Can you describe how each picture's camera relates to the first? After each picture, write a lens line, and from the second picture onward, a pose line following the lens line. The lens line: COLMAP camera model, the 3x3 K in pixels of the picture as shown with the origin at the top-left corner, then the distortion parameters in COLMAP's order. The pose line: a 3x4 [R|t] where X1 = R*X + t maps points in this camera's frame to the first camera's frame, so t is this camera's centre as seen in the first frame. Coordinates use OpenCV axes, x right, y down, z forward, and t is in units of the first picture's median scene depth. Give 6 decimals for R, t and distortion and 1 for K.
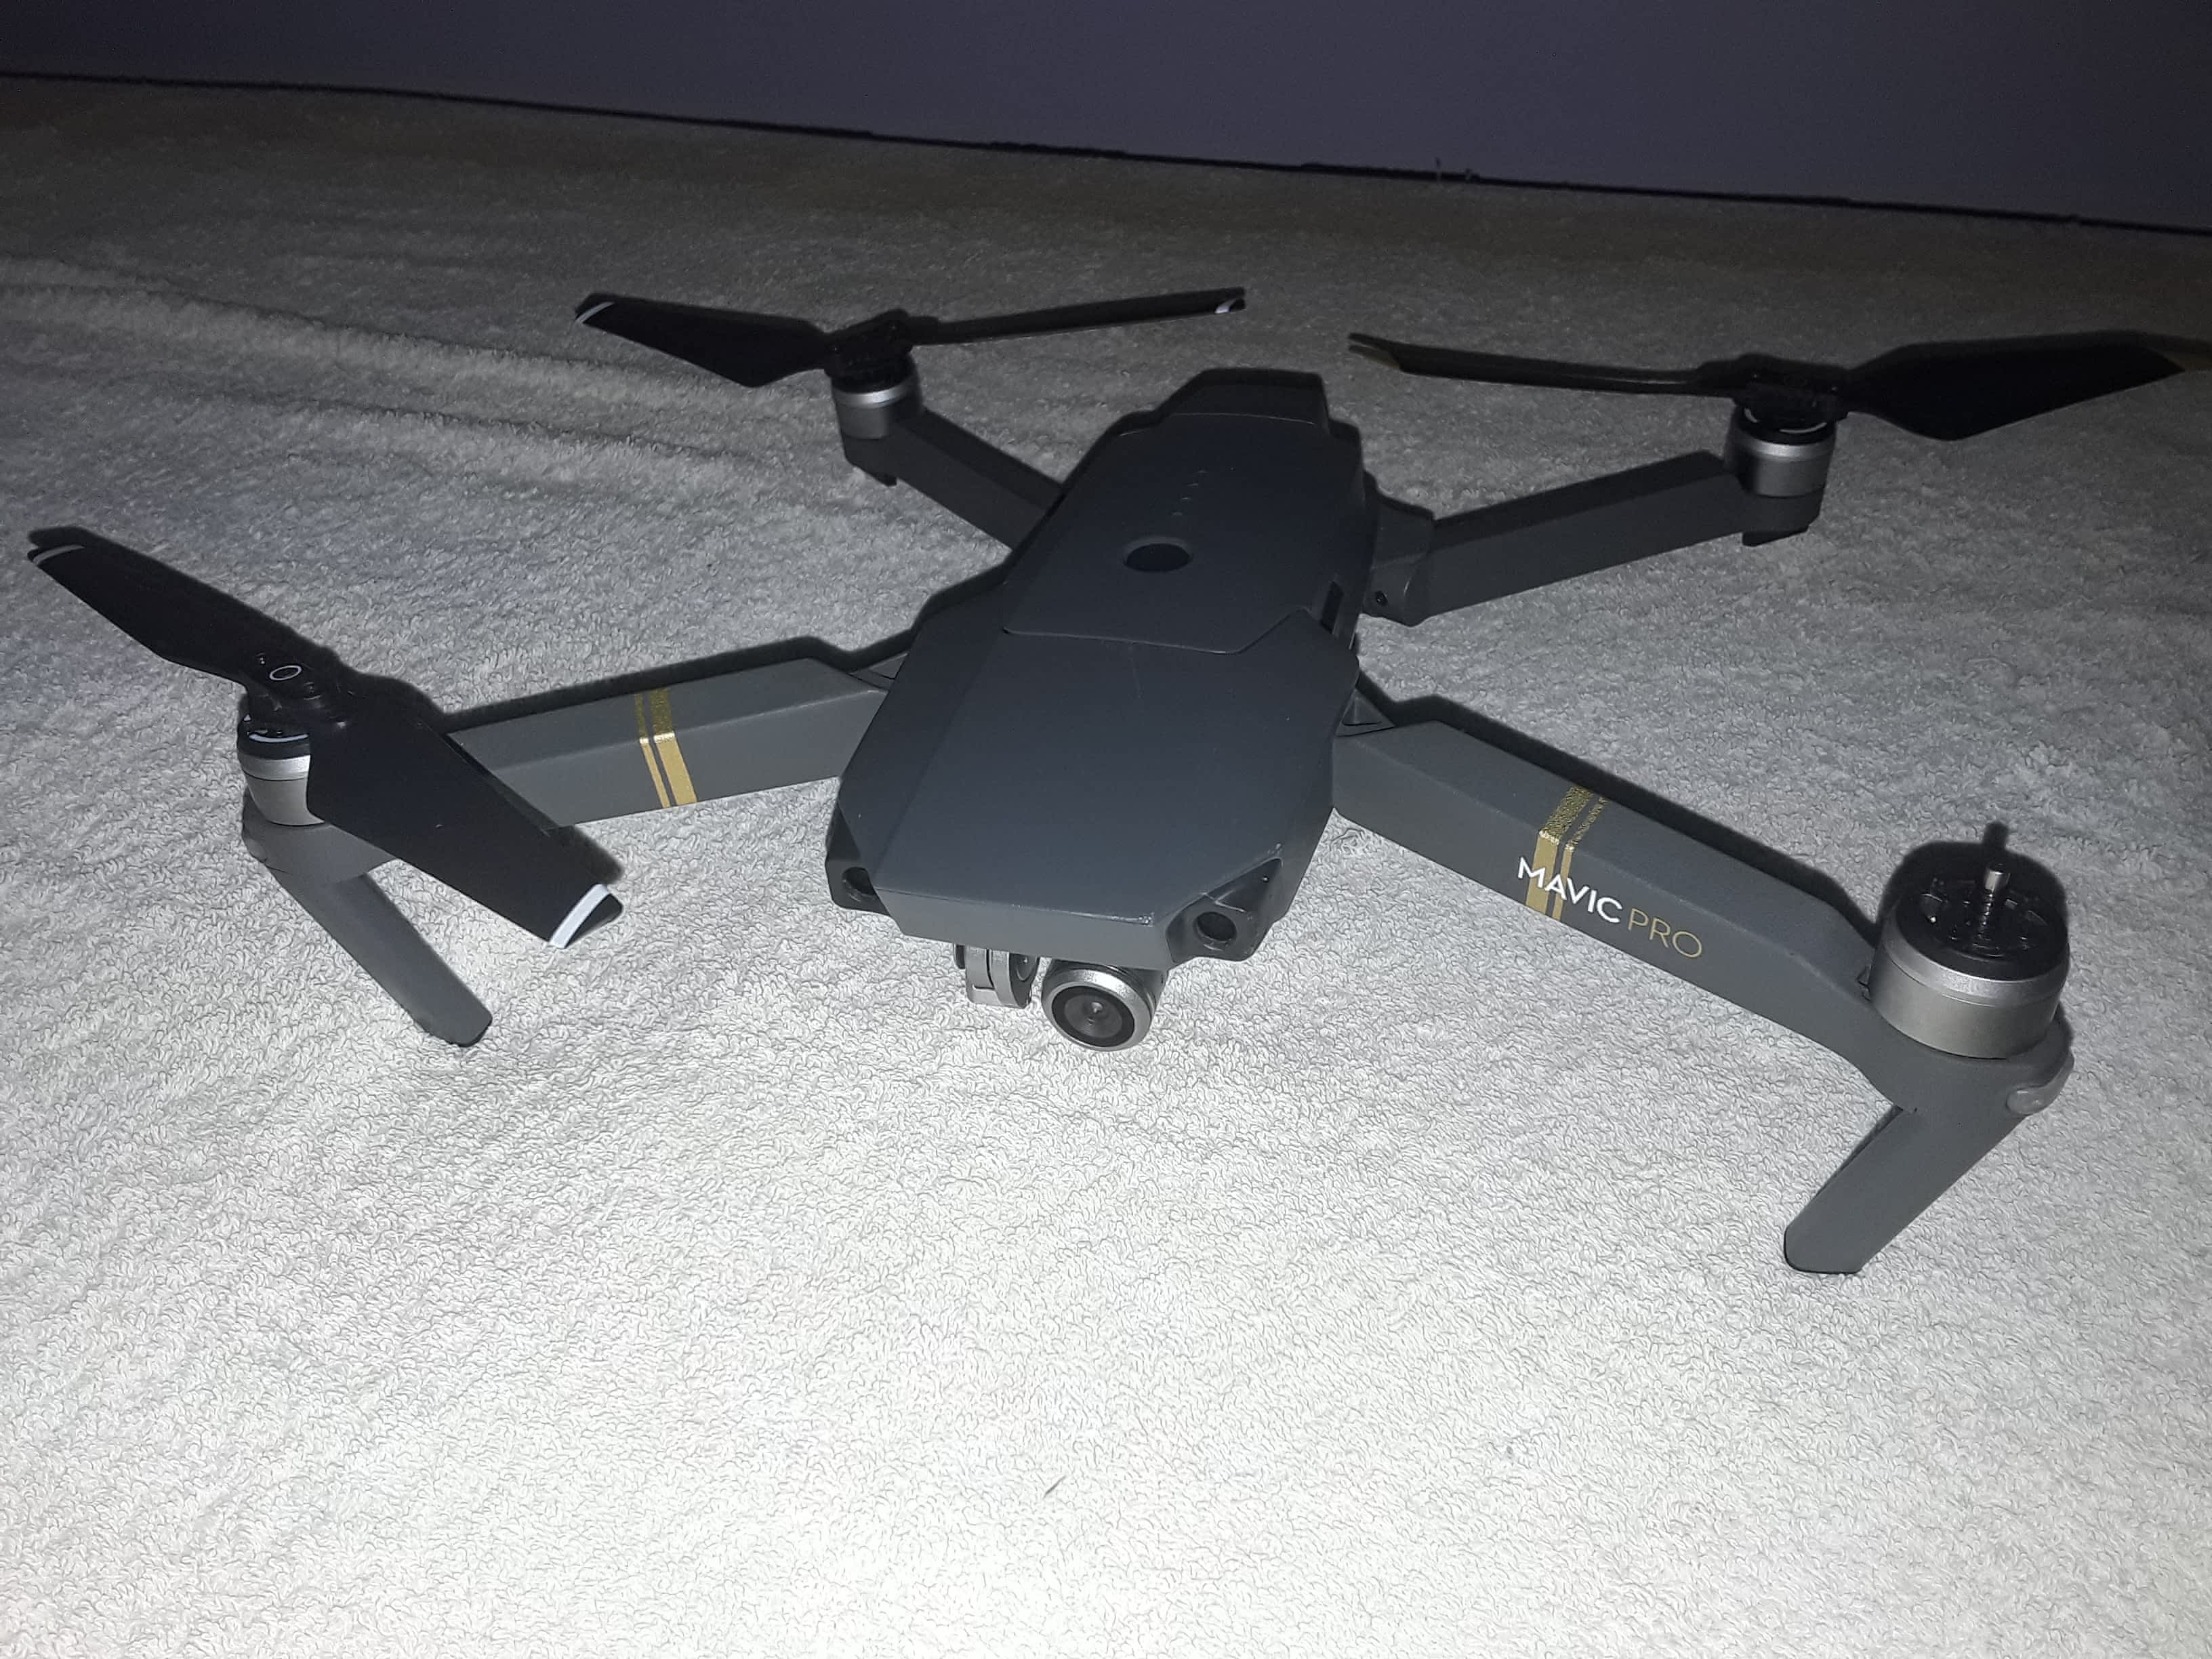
lens RADIAL K [[1916.5, 0, 1106.0], [0, 1916.5, 829.5], [0, 0, 1]] dist [0.144187, -0.252000]
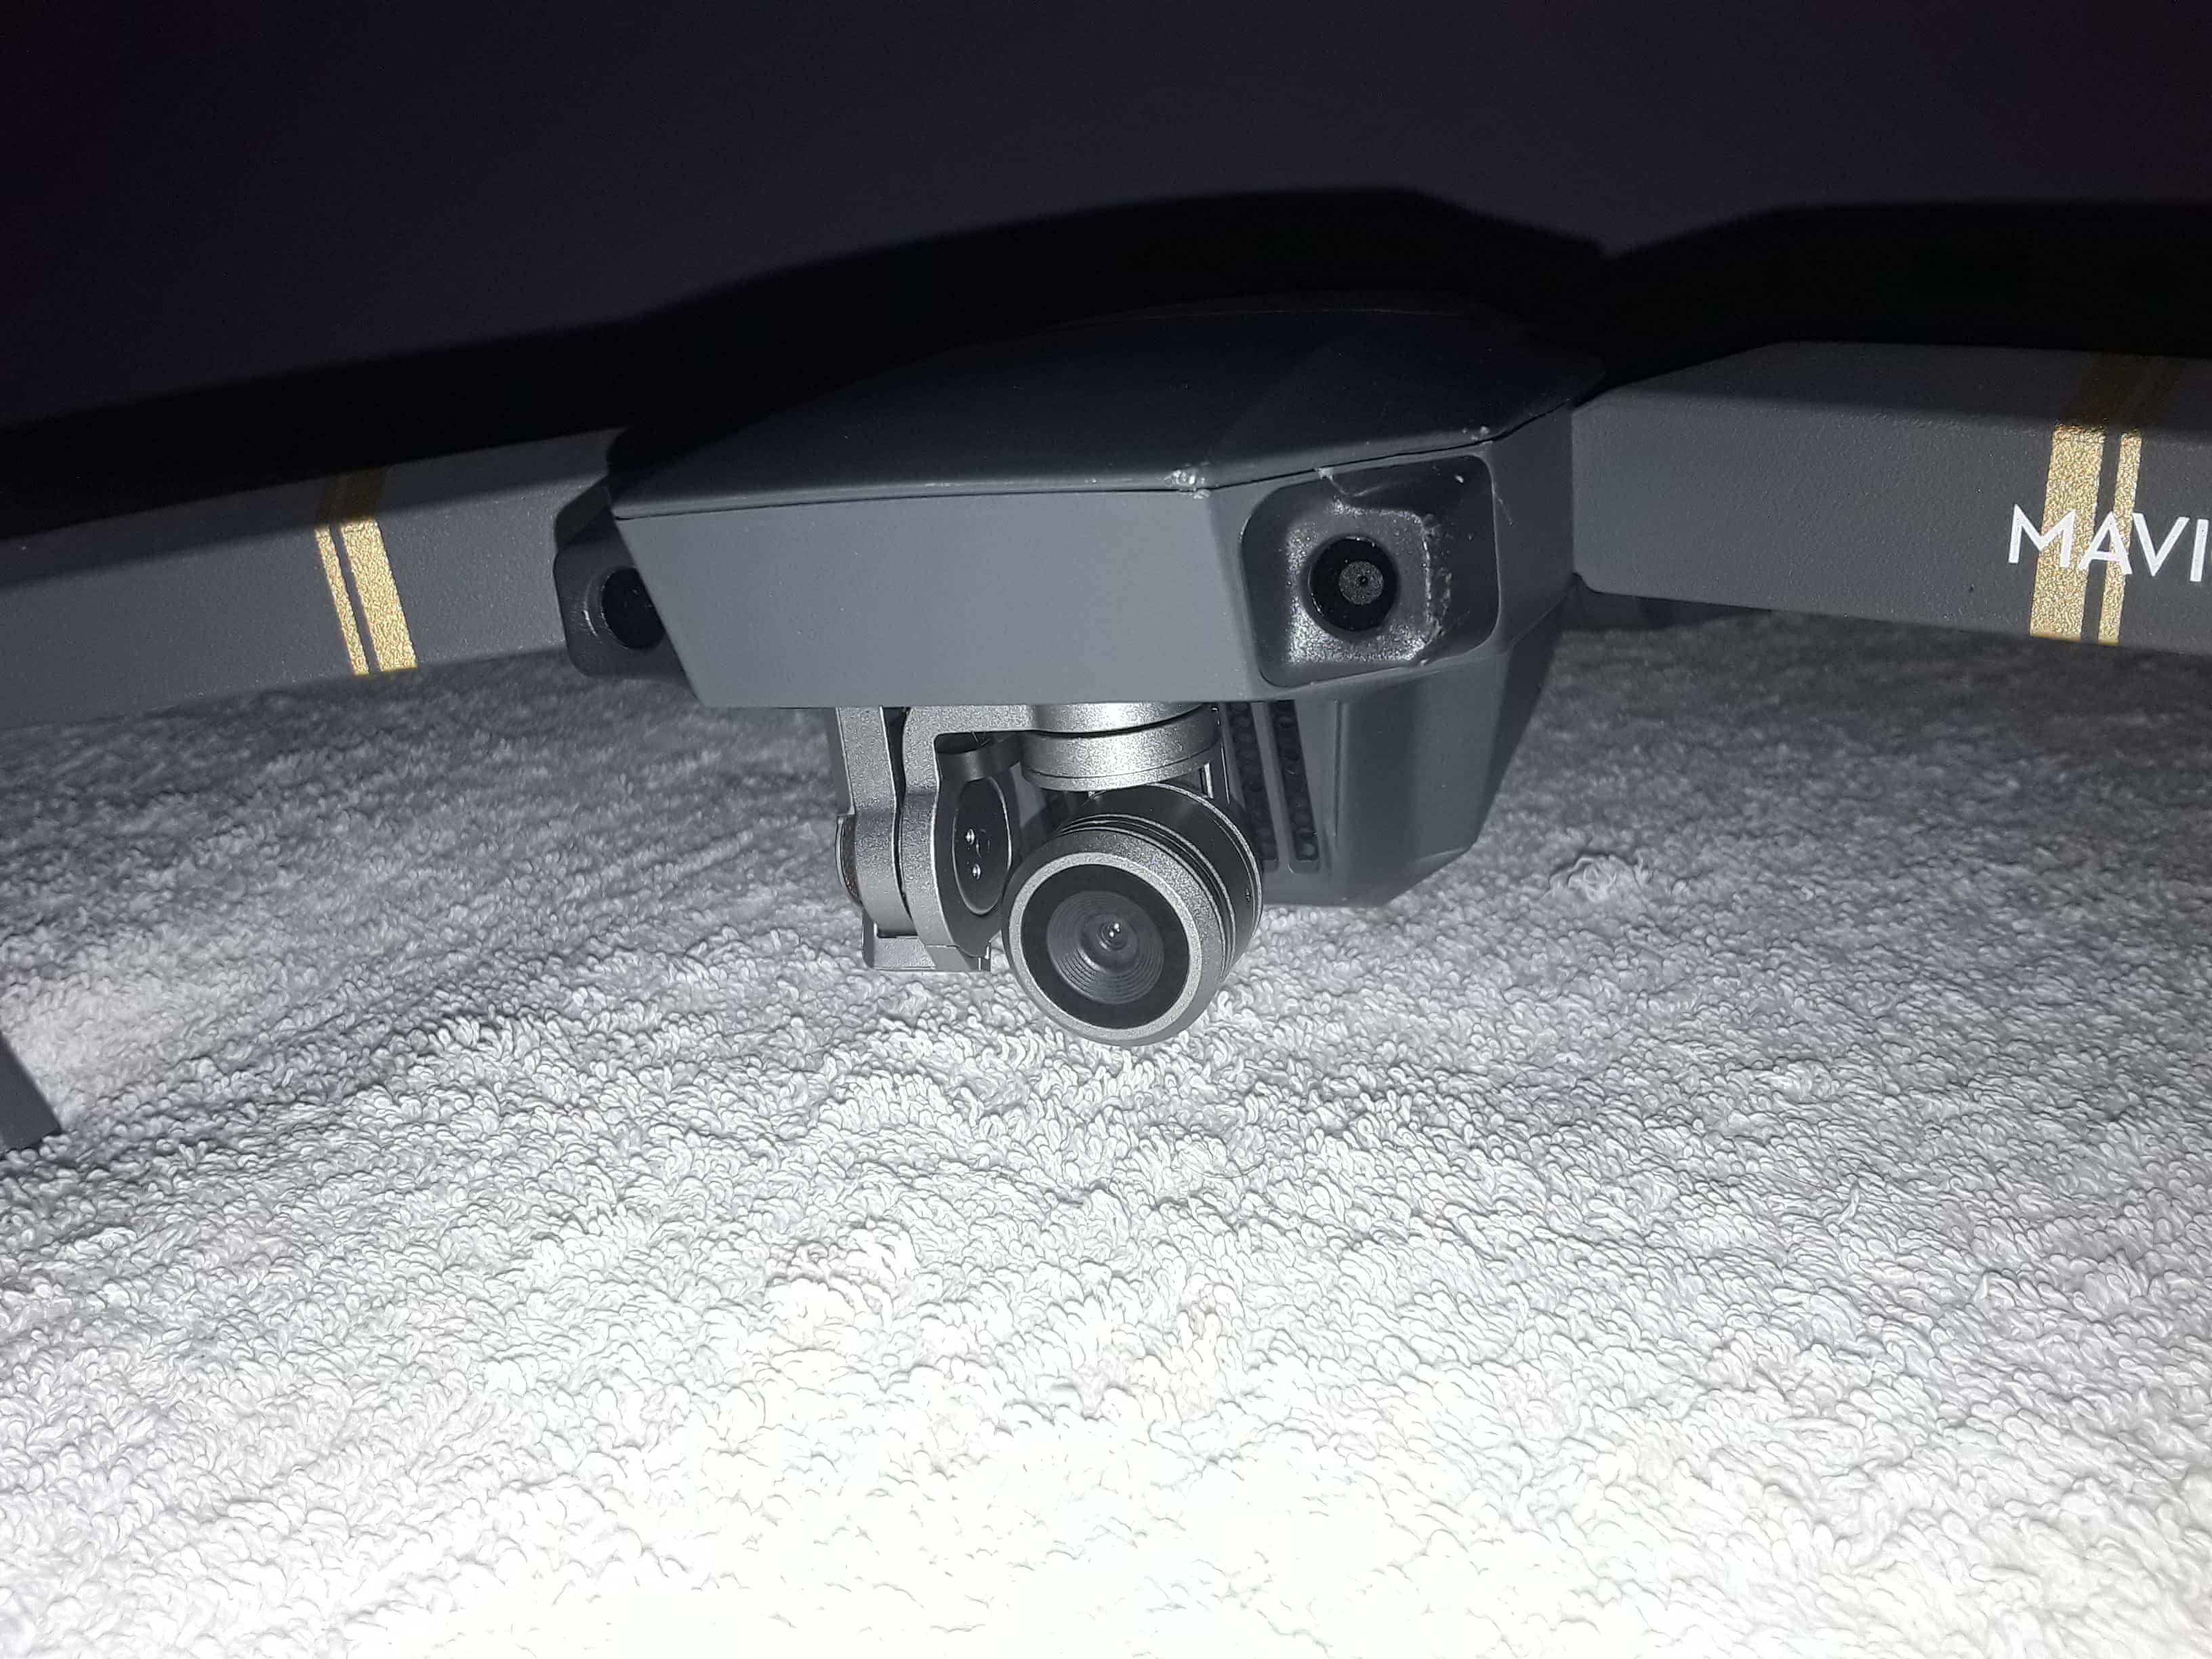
lens RADIAL K [[1850.7, 0, 1132.1], [0, 1850.7, 842.1], [0, 0, 1]] dist [0.136037, -0.223423]
pose [[0.998247, -0.010795, -0.058198, 0.028289], [-0.010557, 0.934992, -0.354511, 0.242732], [0.058242, 0.354503, 0.933239, 0.568297]]
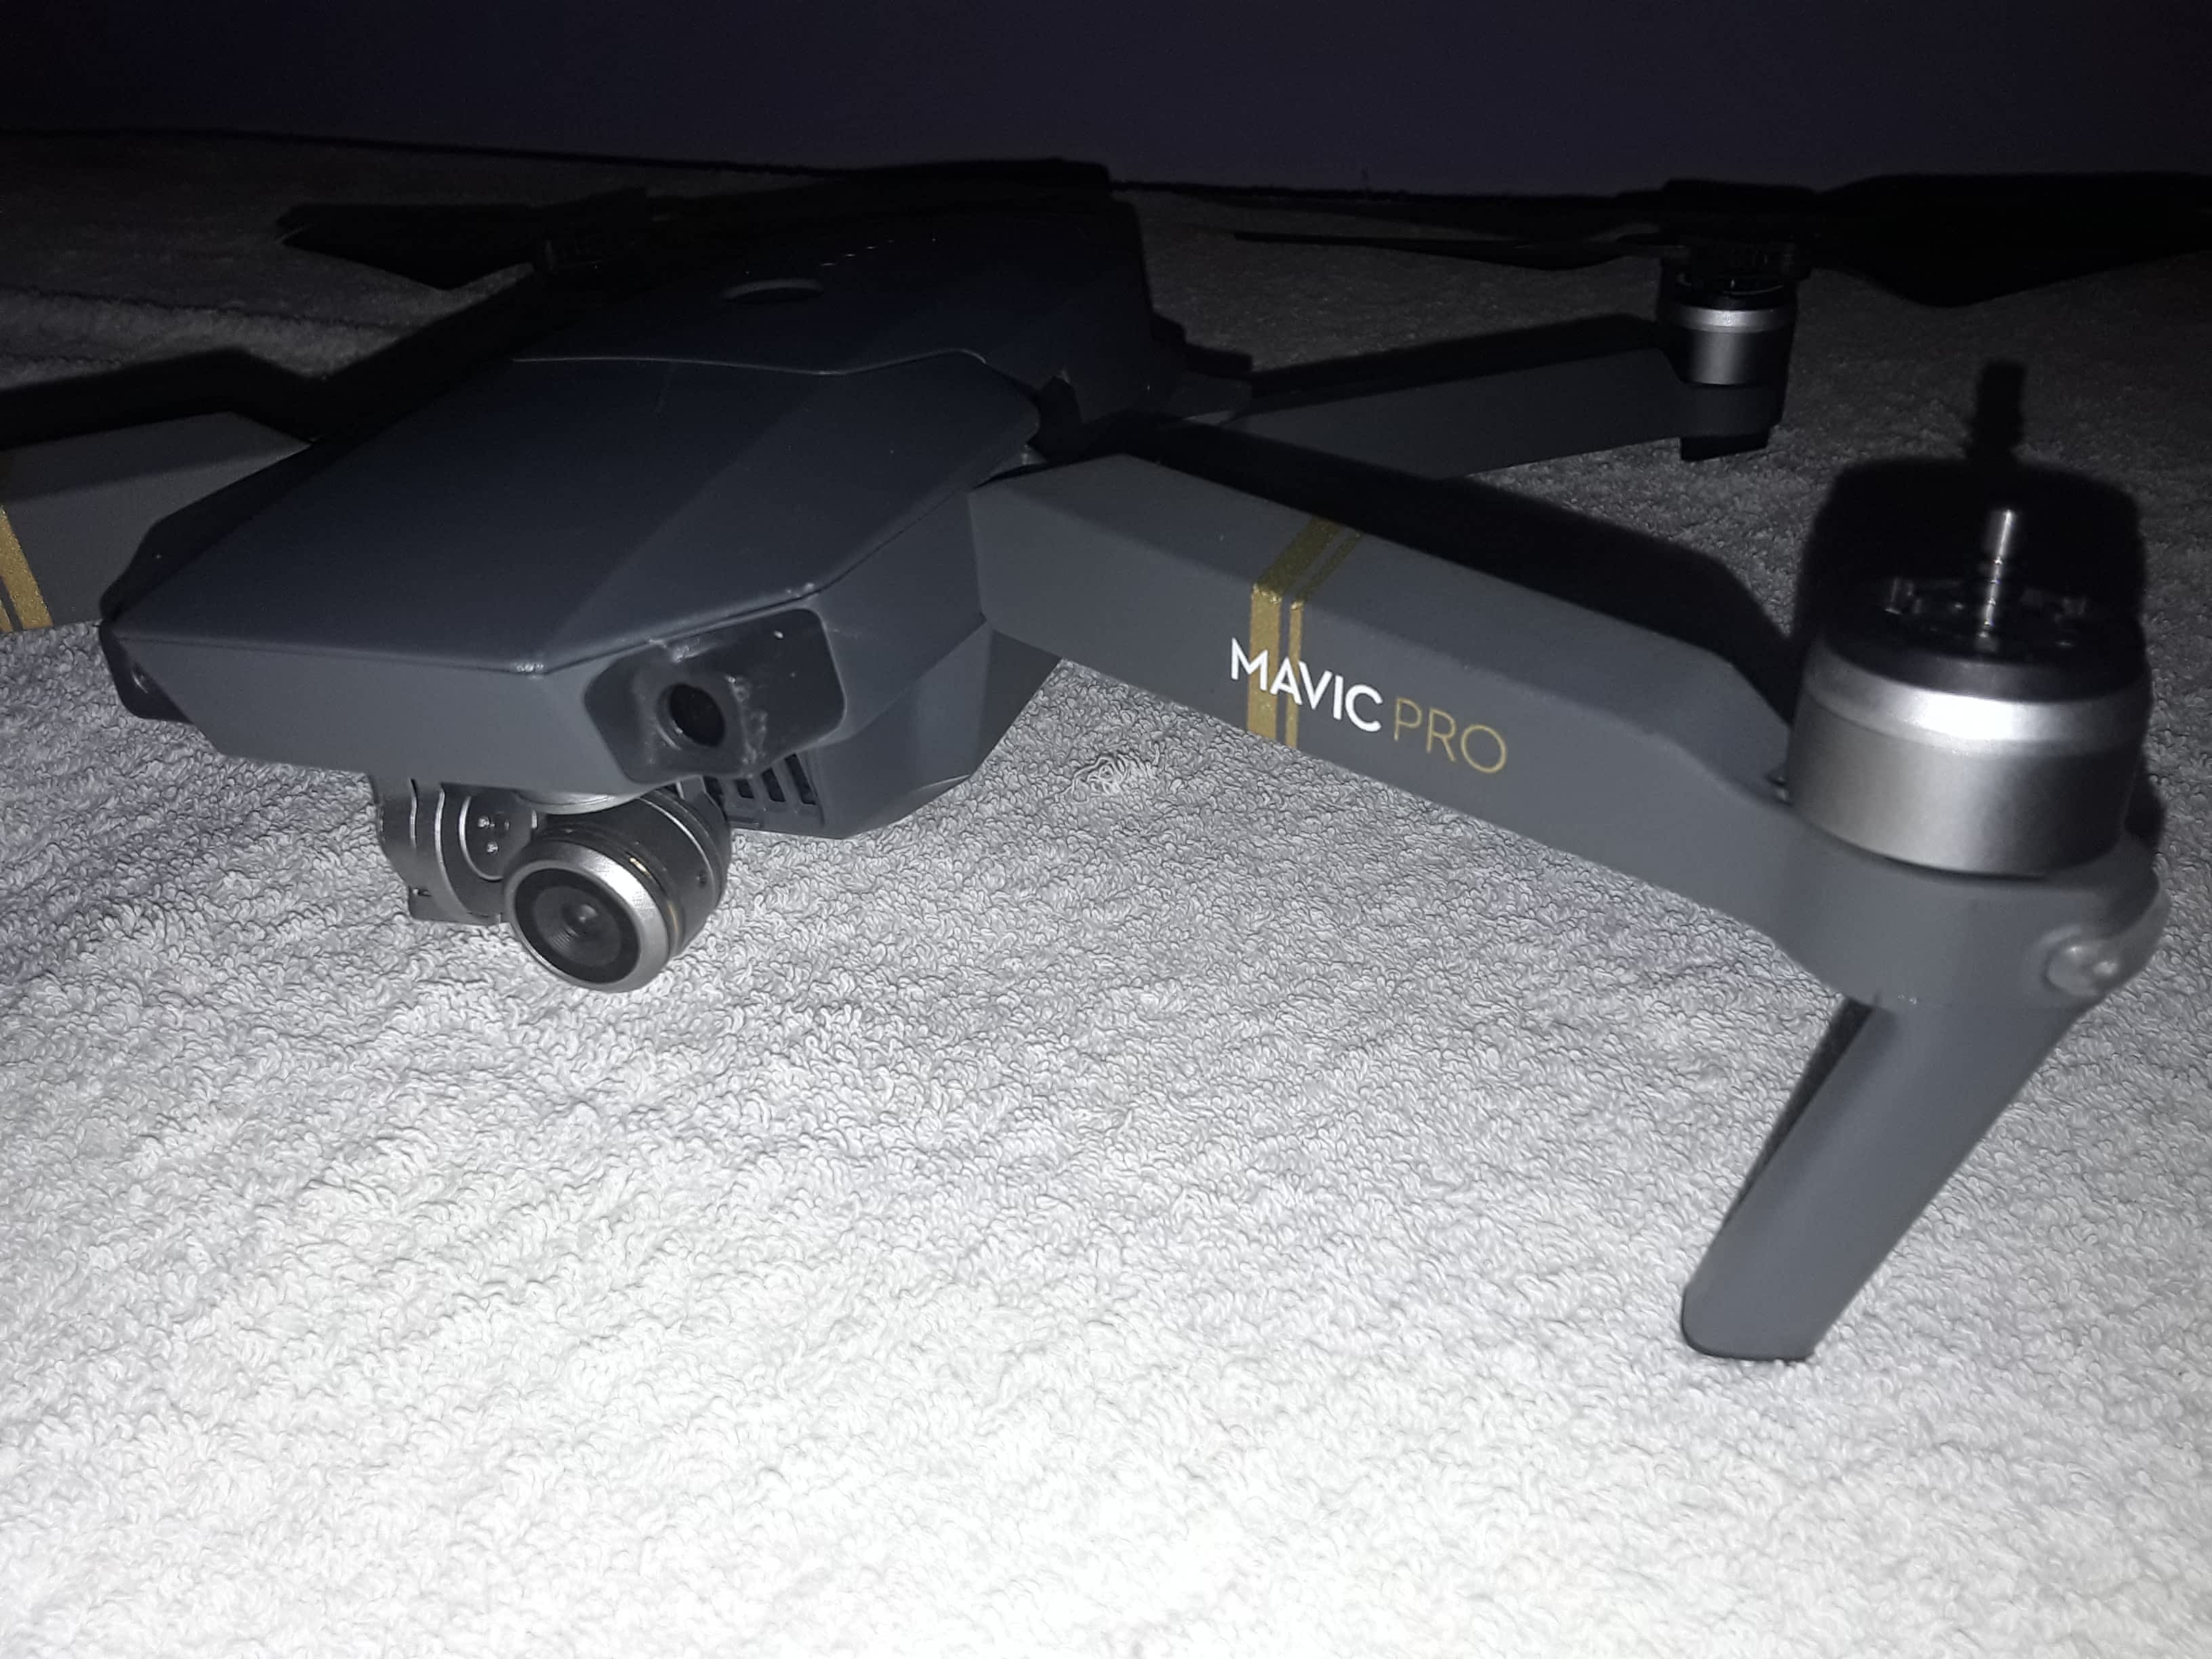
lens RADIAL K [[1850.7, 0, 1132.1], [0, 1850.7, 842.1], [0, 0, 1]] dist [0.136037, -0.223423]
pose [[0.999426, 0.019188, -0.027921, 0.193038], [-0.022928, 0.989819, -0.140476, 0.154364], [0.024941, 0.141035, 0.989690, 0.411025]]
